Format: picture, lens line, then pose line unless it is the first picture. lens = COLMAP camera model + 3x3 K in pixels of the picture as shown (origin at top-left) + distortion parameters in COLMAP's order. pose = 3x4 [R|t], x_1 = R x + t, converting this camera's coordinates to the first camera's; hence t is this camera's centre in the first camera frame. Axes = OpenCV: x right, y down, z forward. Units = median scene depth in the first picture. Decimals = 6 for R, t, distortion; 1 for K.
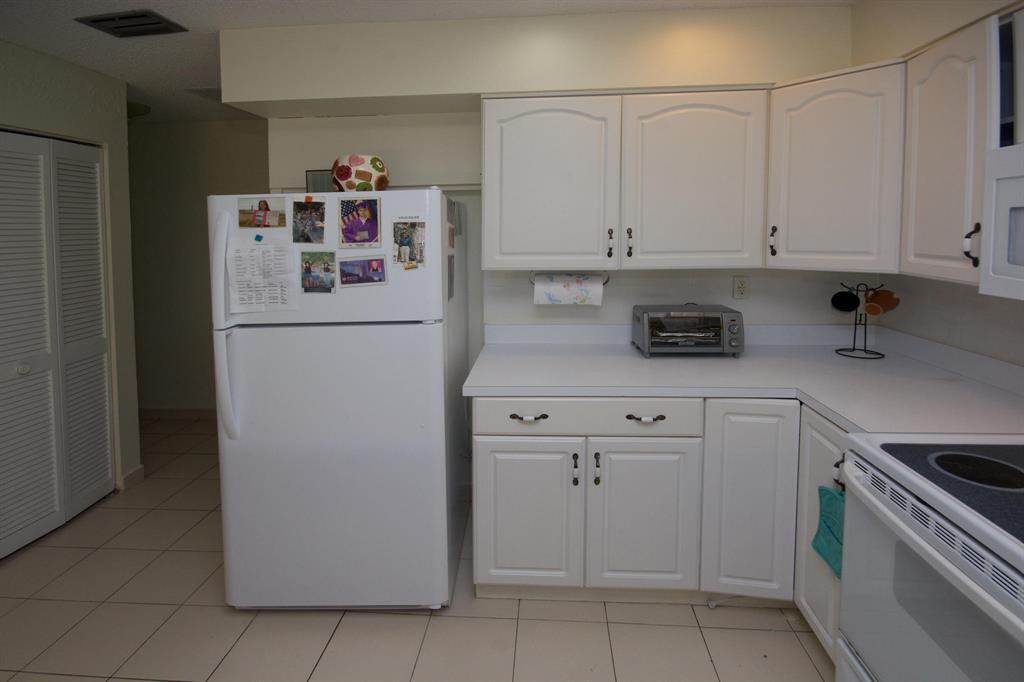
lens RADIAL K [[516.1, 0, 526.9], [0, 516.1, 211.2], [0, 0, 1]] dist [-0.007070, -0.003746]
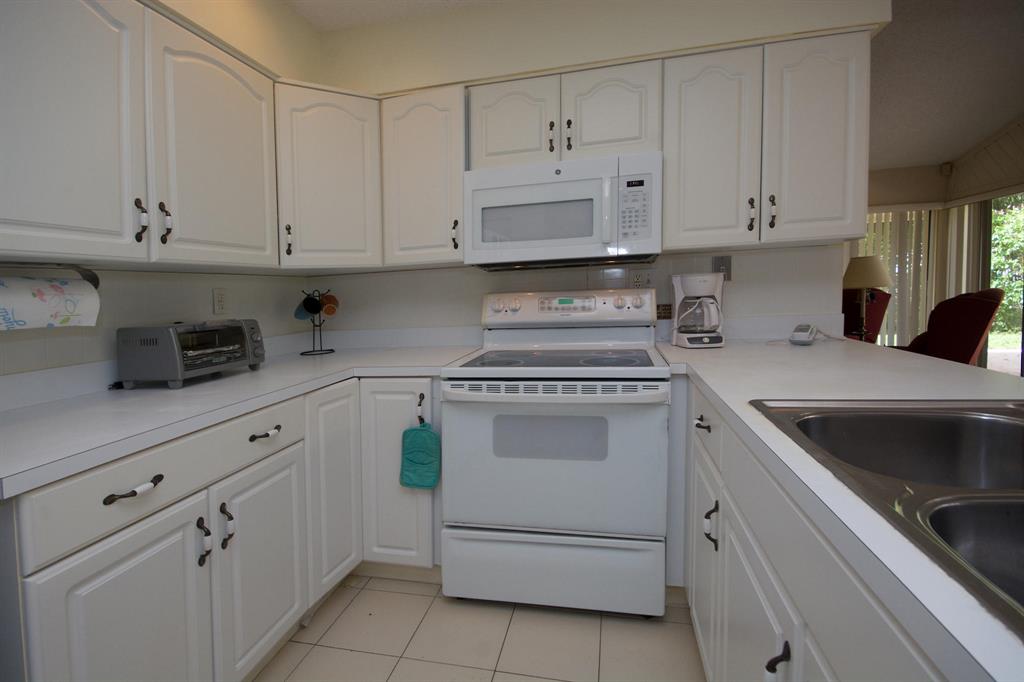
lens RADIAL K [[516.1, 0, 507.0], [0, 516.1, 316.8], [0, 0, 1]] dist [-0.007070, -0.003746]
pose [[0.131650, -0.043598, 0.990337, -0.432839], [0.035153, 0.998609, 0.039290, 0.176390], [-0.990673, 0.029641, 0.133000, 0.452078]]
